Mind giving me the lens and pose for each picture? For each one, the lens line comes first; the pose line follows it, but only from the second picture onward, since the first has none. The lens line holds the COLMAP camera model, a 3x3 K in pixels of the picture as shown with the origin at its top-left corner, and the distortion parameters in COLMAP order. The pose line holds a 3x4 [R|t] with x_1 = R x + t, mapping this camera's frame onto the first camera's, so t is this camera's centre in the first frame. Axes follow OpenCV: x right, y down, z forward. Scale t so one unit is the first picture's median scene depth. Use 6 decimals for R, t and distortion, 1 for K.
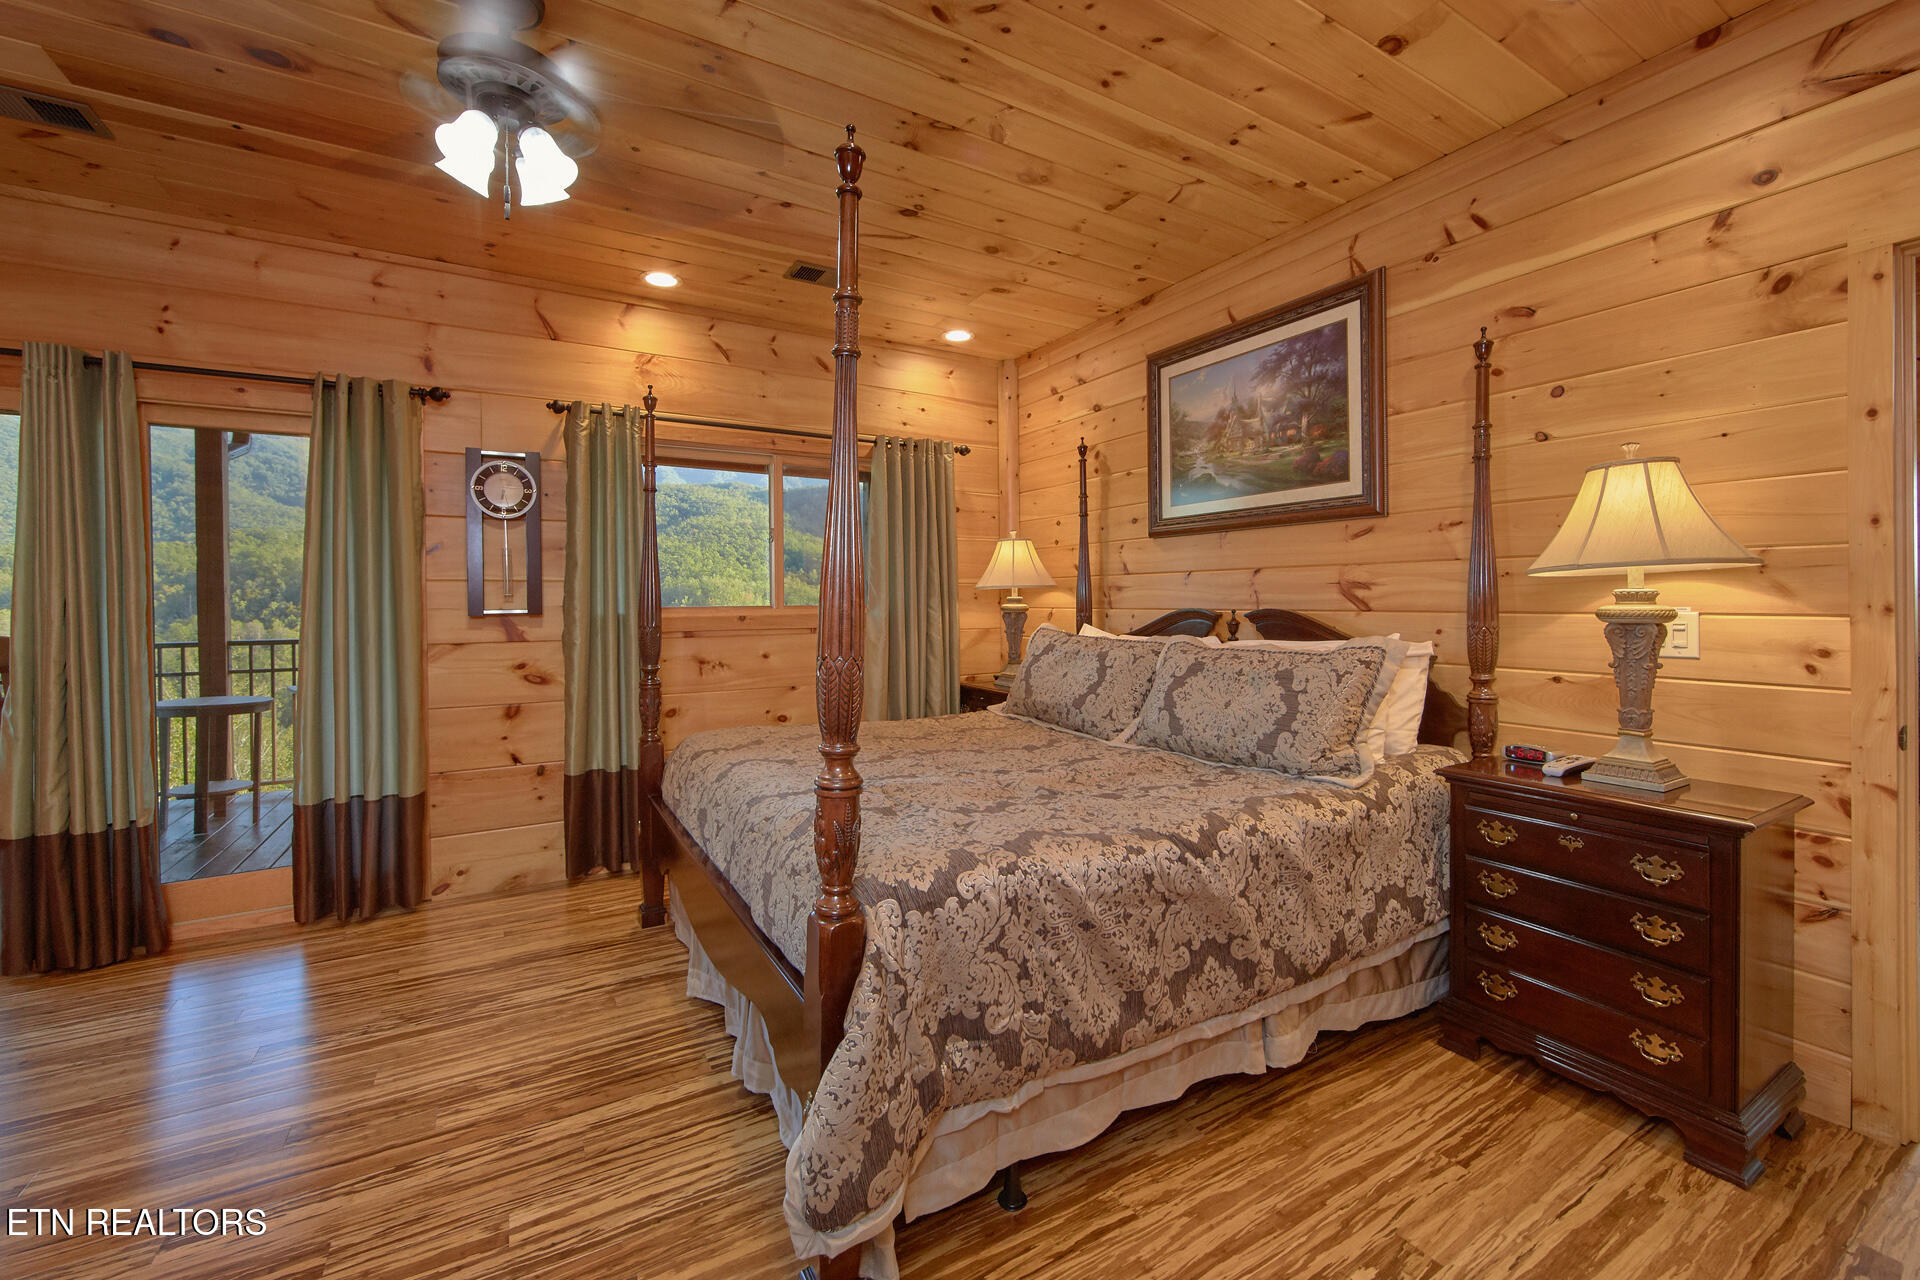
lens RADIAL K [[774.0, 0, 958.9], [0, 774.0, 597.9], [0, 0, 1]] dist [0.001969, 0.000308]
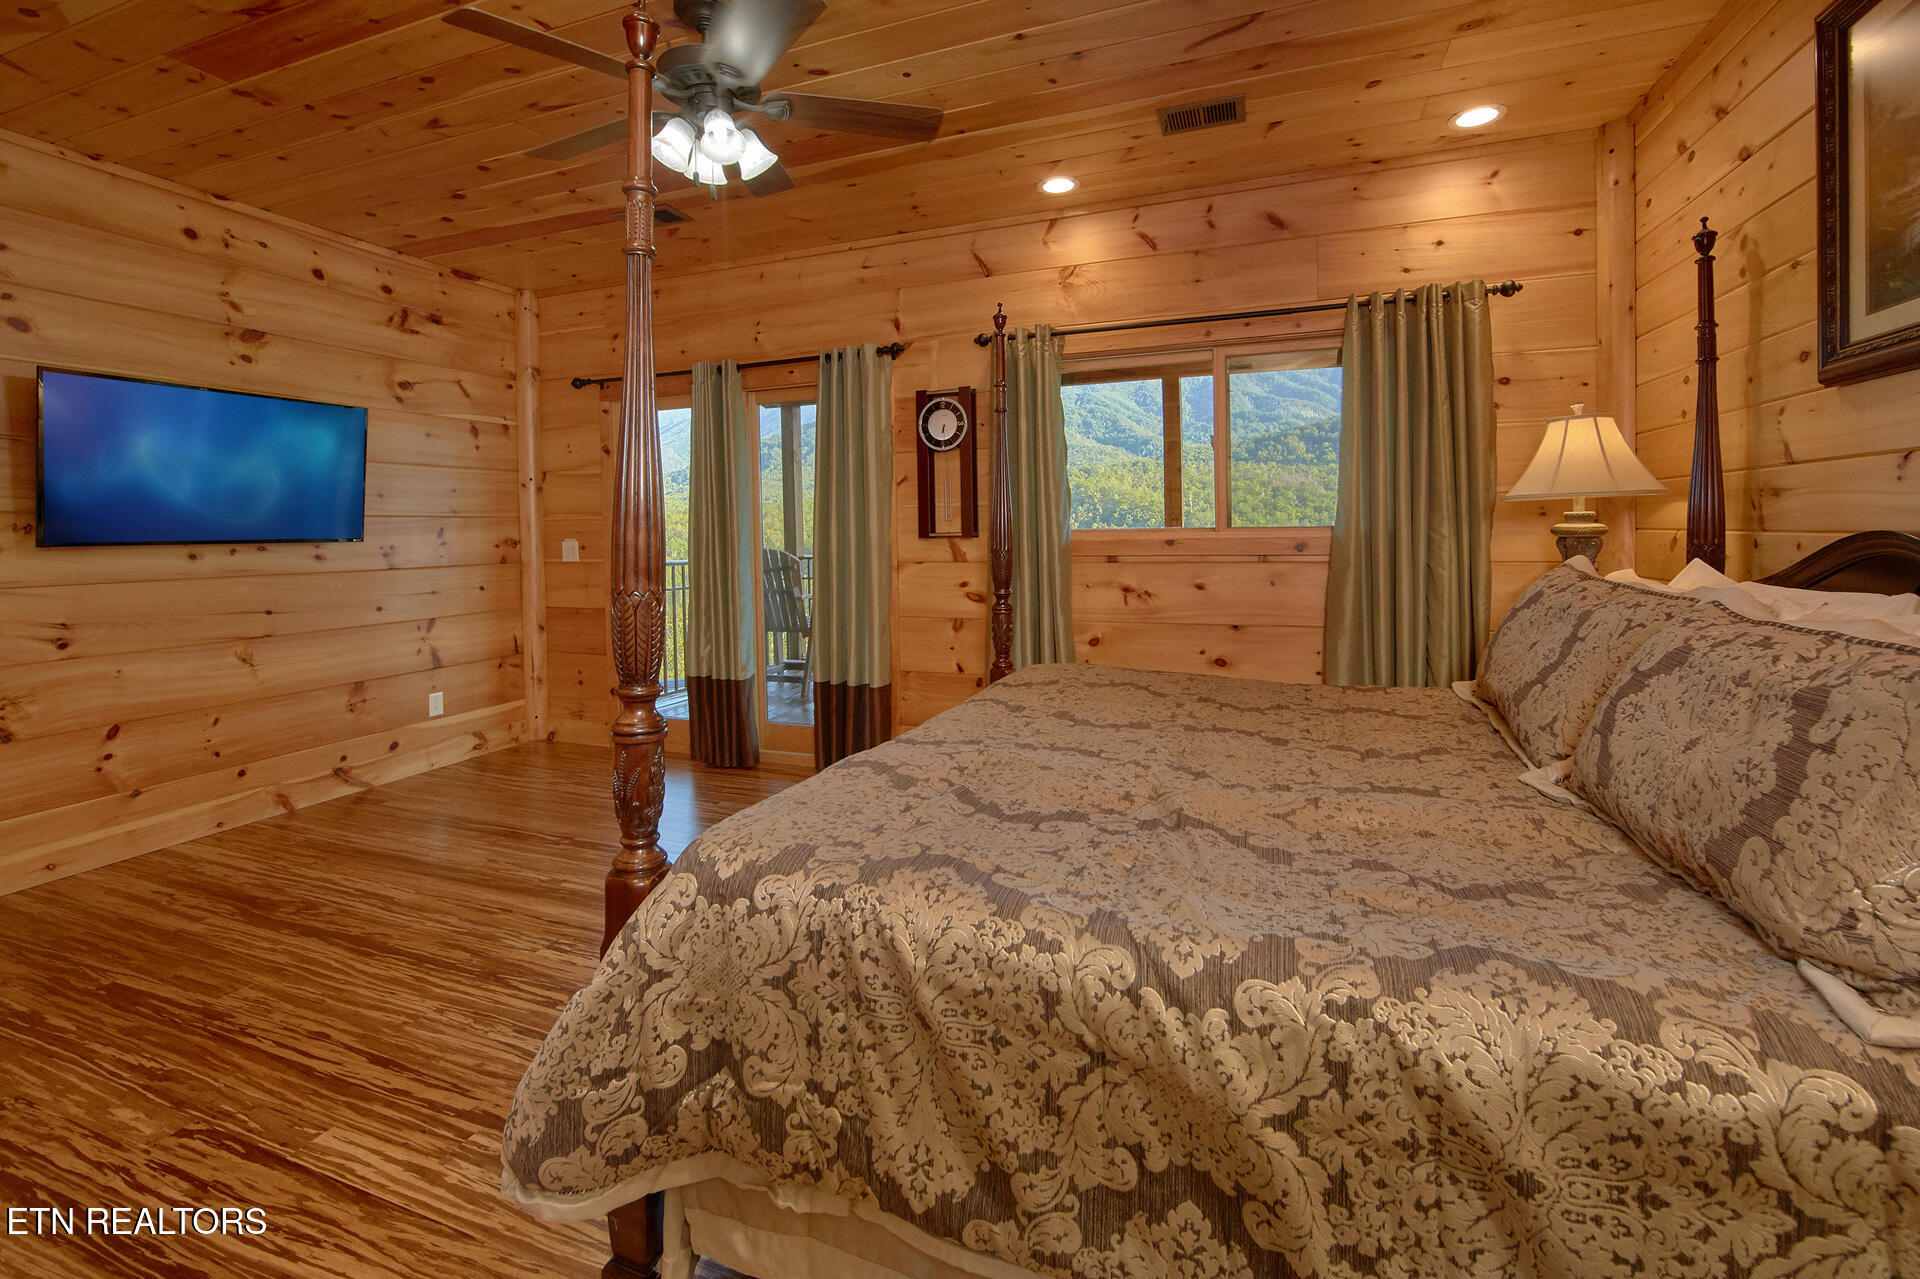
lens RADIAL K [[803.1, 0, 962.8], [0, 803.1, 548.8], [0, 0, 1]] dist [-0.003867, -0.000276]
pose [[0.636553, 0.017519, -0.771034, 0.543868], [0.011841, 0.999402, 0.032484, 0.003430], [0.771142, -0.029808, 0.635965, 0.472797]]
